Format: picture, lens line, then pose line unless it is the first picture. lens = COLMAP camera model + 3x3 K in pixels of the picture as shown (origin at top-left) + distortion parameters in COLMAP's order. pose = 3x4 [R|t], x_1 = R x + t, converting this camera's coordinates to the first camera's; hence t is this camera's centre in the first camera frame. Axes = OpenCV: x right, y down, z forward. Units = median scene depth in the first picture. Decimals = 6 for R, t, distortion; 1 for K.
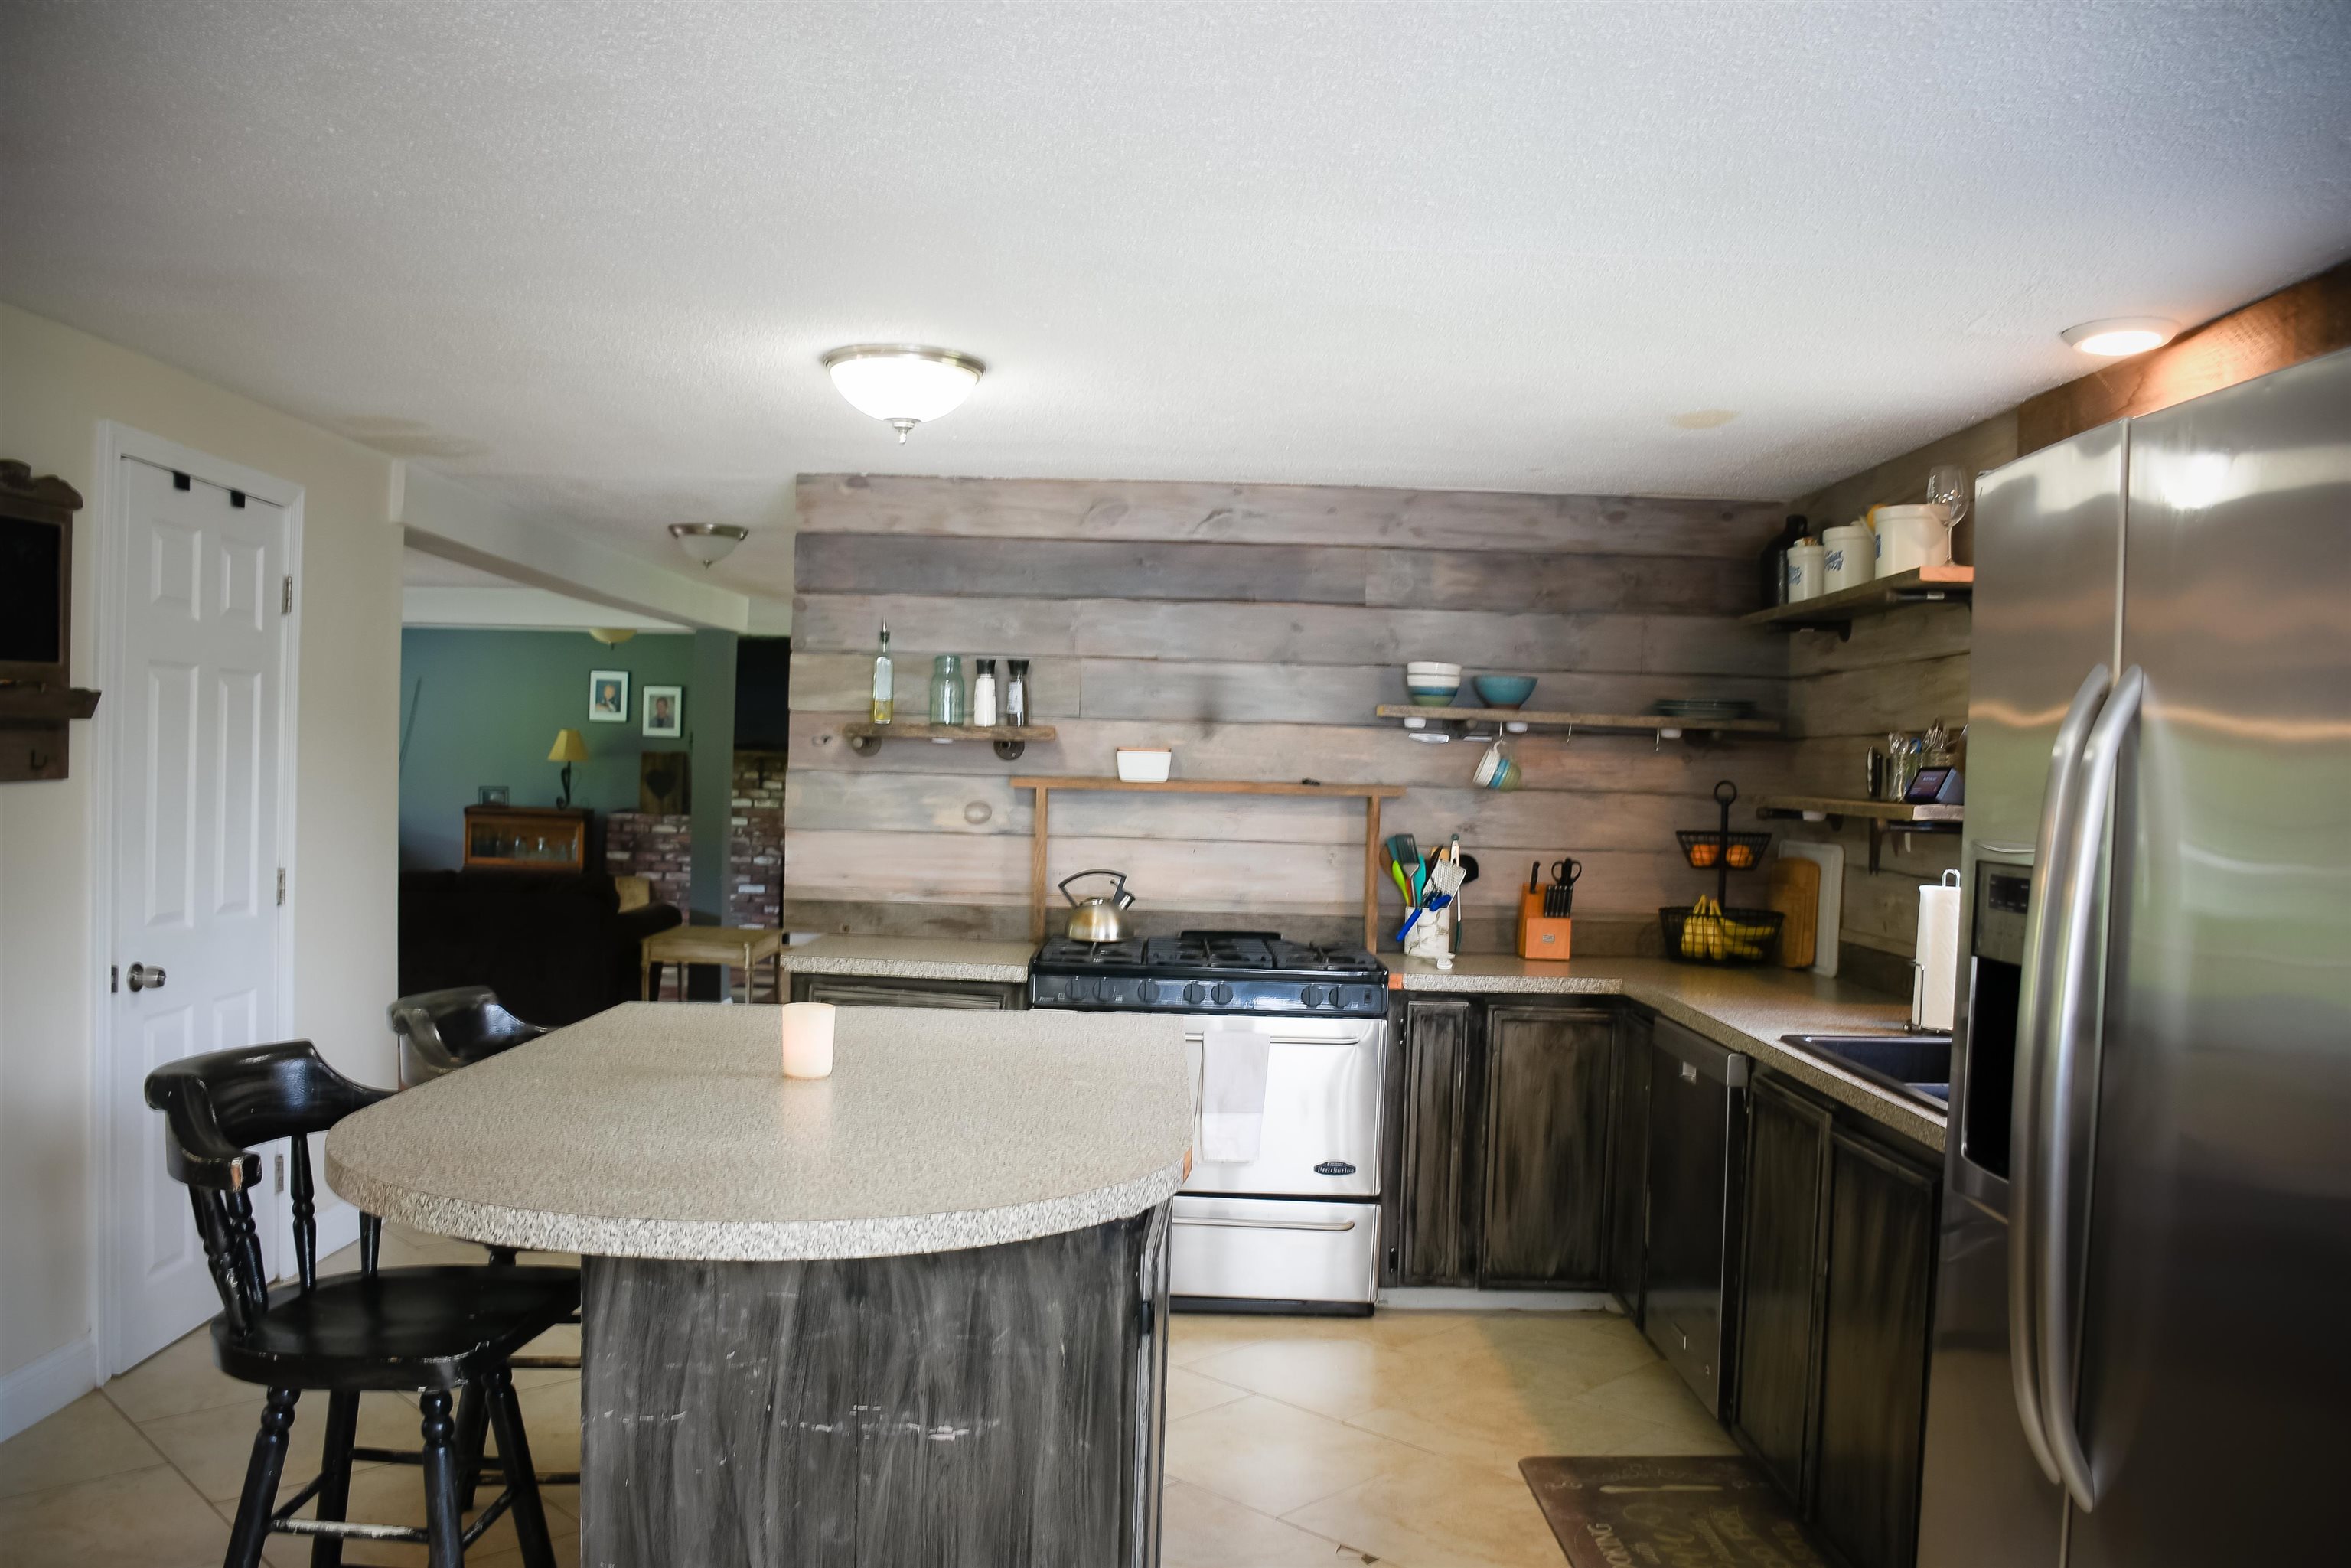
lens RADIAL K [[1834.7, 0, 1172.2], [0, 1834.7, 784.9], [0, 0, 1]] dist [-0.153356, 0.104542]
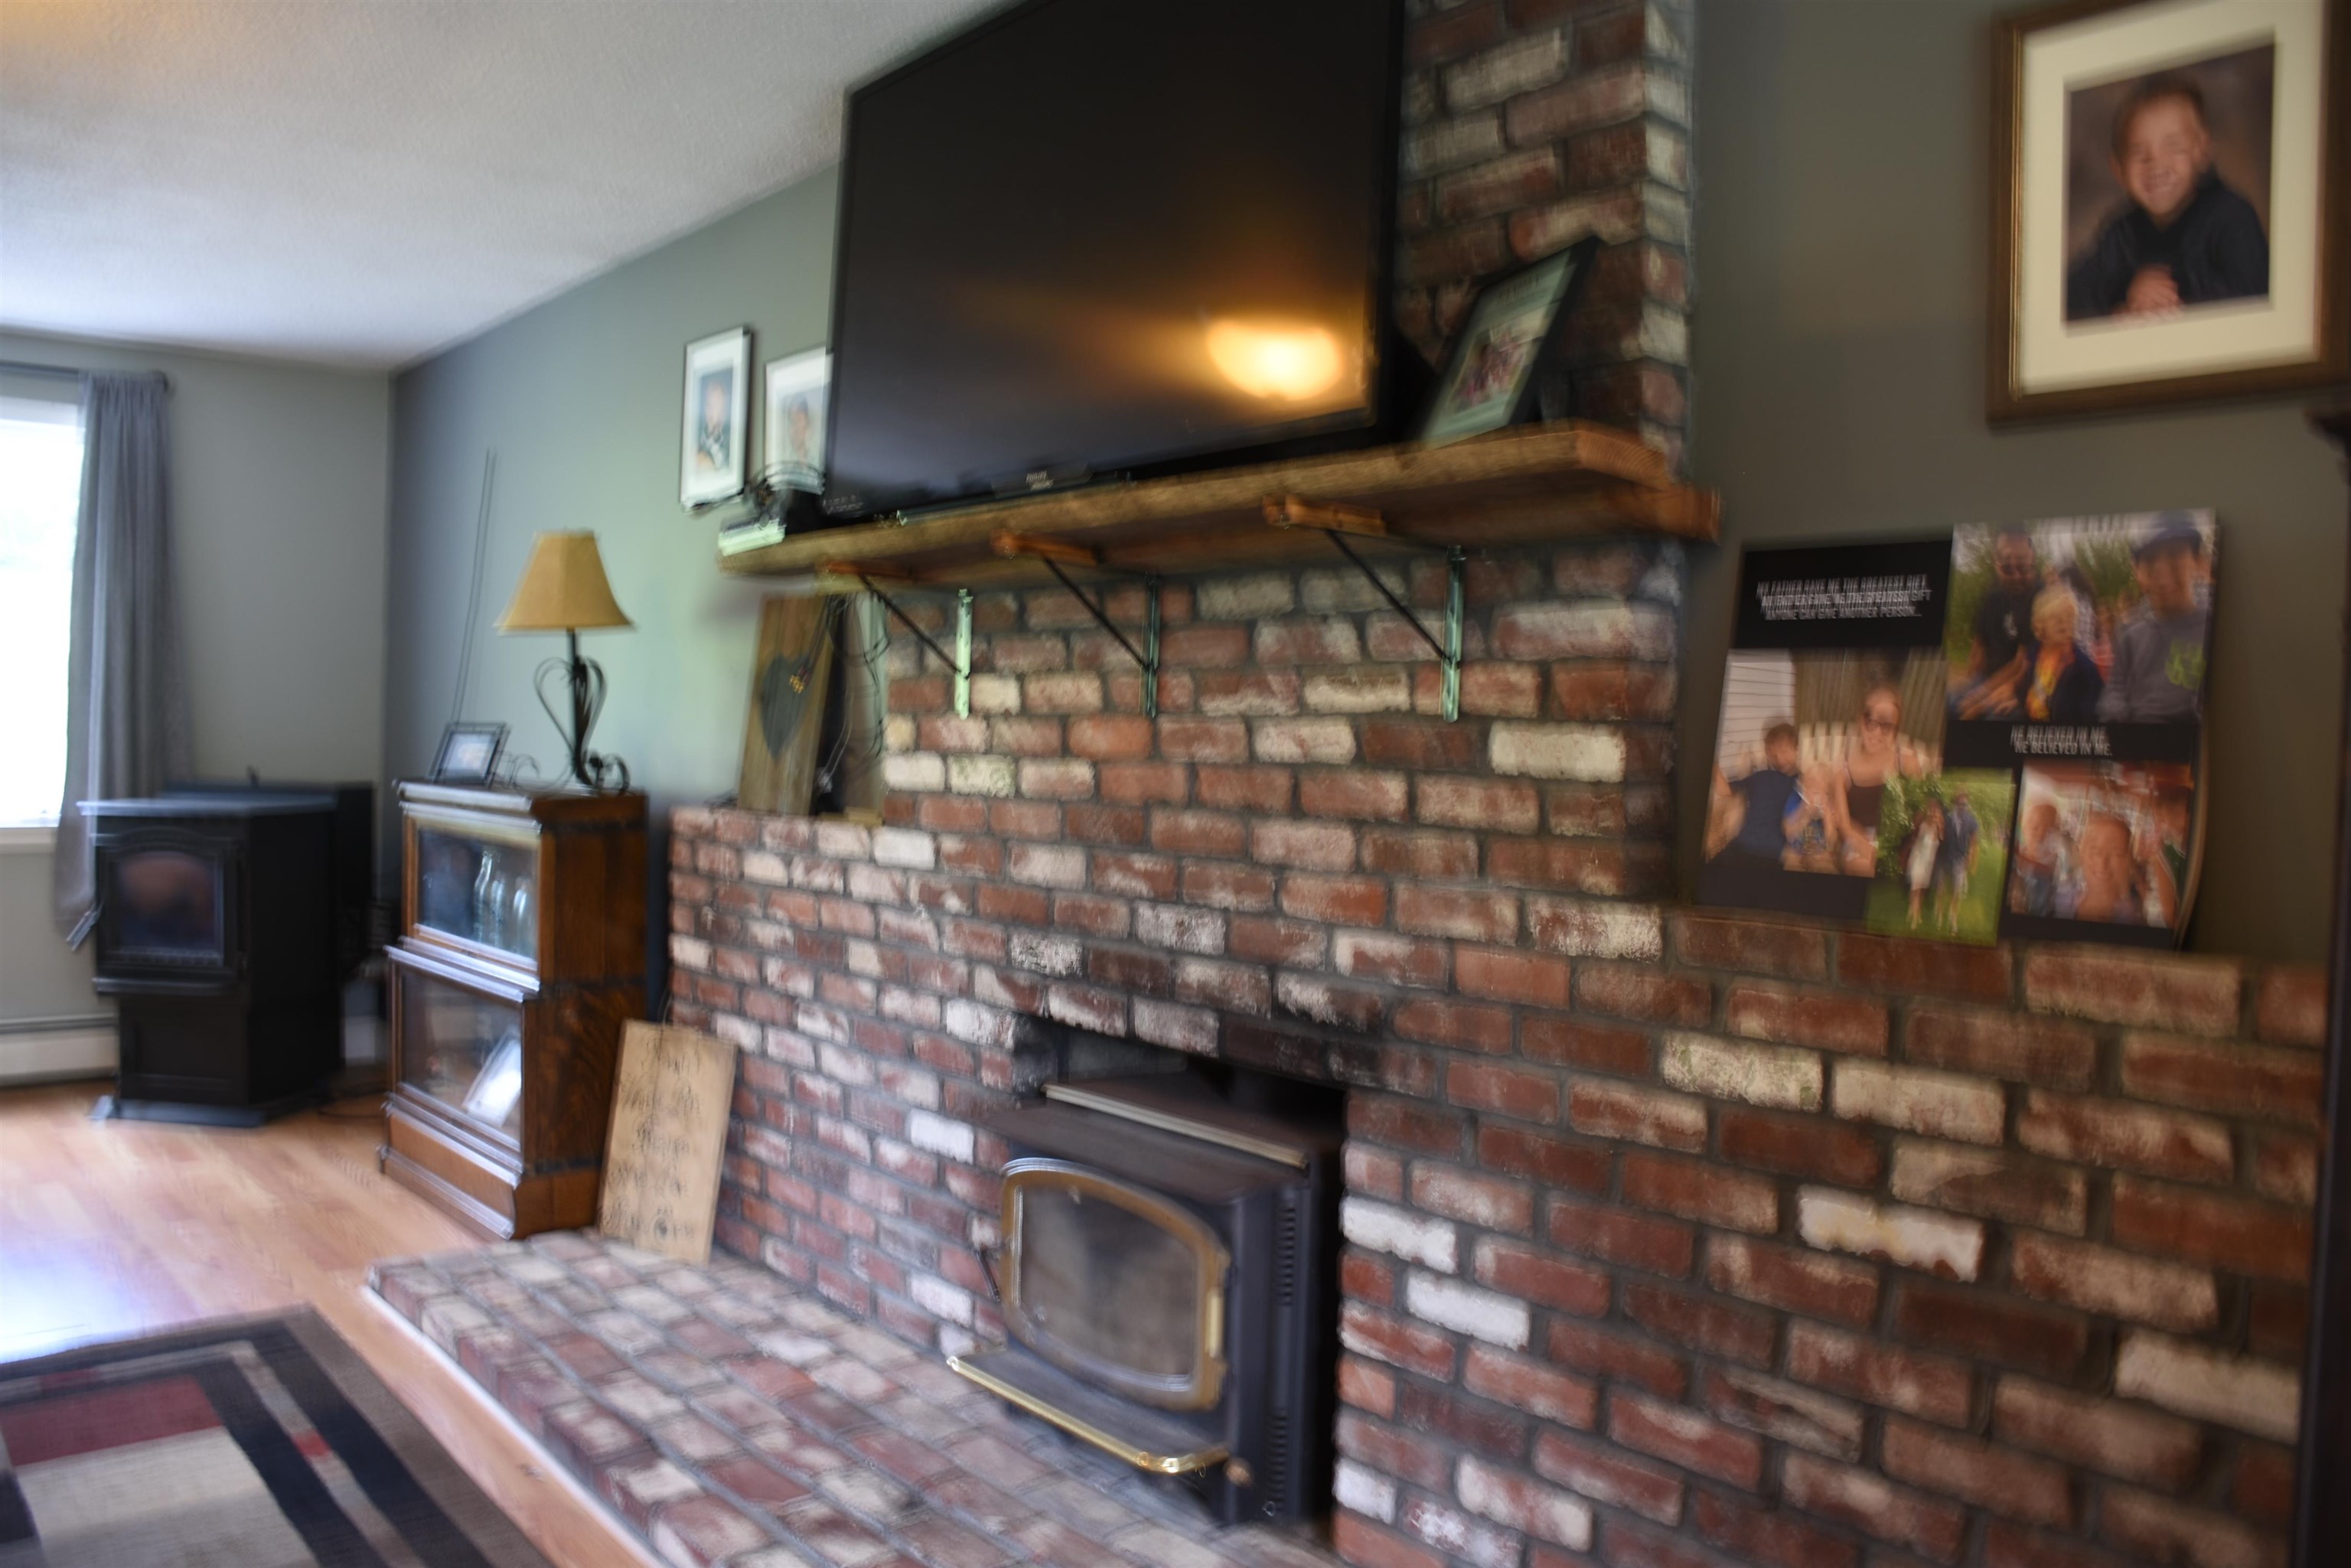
lens RADIAL K [[1834.7, 0, 1162.1], [0, 1834.7, 798.1], [0, 0, 1]] dist [-0.153356, 0.104542]
pose [[0.639900, 0.010856, -0.768381, -0.030292], [-0.006072, 0.999940, 0.009071, 0.010939], [0.768434, -0.001139, 0.639928, 0.870021]]
